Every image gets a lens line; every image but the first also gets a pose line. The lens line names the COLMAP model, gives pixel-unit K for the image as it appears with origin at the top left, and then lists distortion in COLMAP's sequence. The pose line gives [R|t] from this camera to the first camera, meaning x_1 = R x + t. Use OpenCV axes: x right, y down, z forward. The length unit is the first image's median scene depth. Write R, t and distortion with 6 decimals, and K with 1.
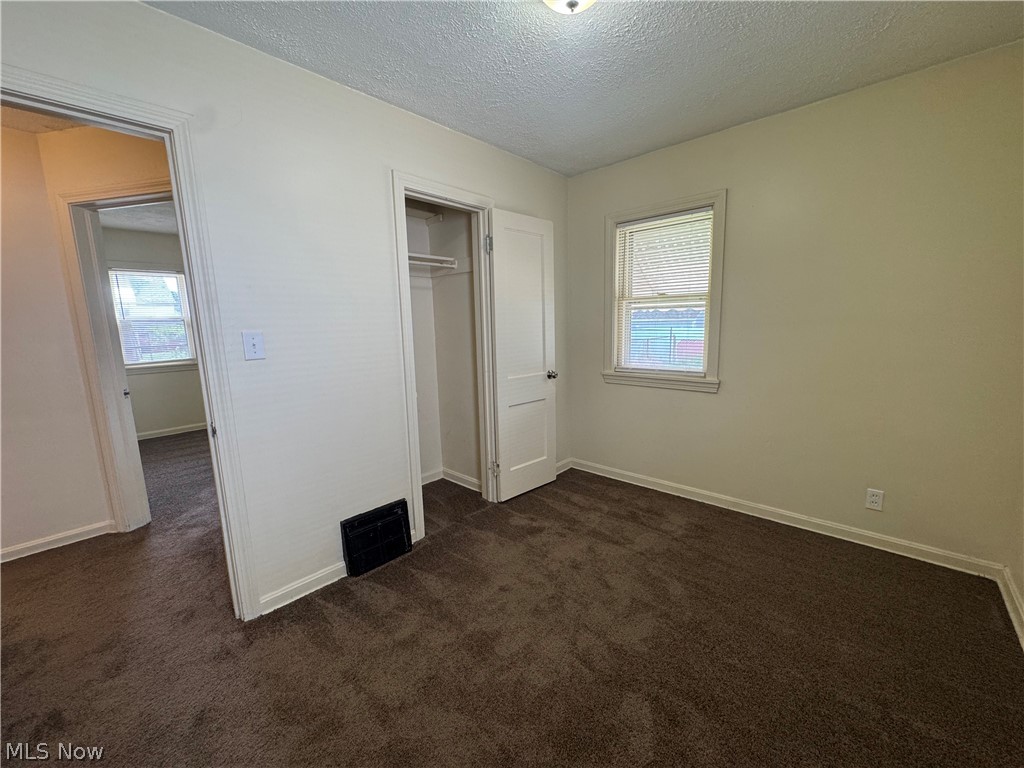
lens RADIAL K [[409.7, 0, 511.4], [0, 409.7, 385.1], [0, 0, 1]] dist [-0.004097, 0.000750]
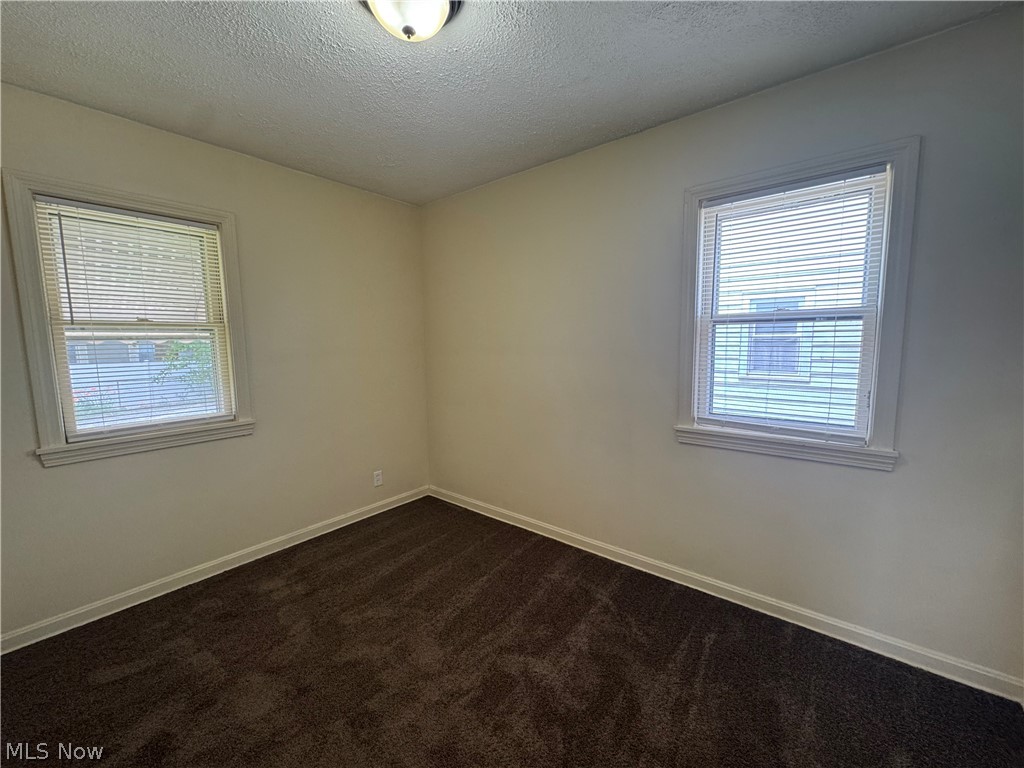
lens RADIAL K [[409.7, 0, 516.5], [0, 409.7, 383.8], [0, 0, 1]] dist [-0.004097, 0.000750]
pose [[-0.063277, -0.082637, 0.994569, -0.433214], [0.168438, 0.981385, 0.092258, -0.075210], [-0.983679, 0.173361, -0.048180, 0.452649]]
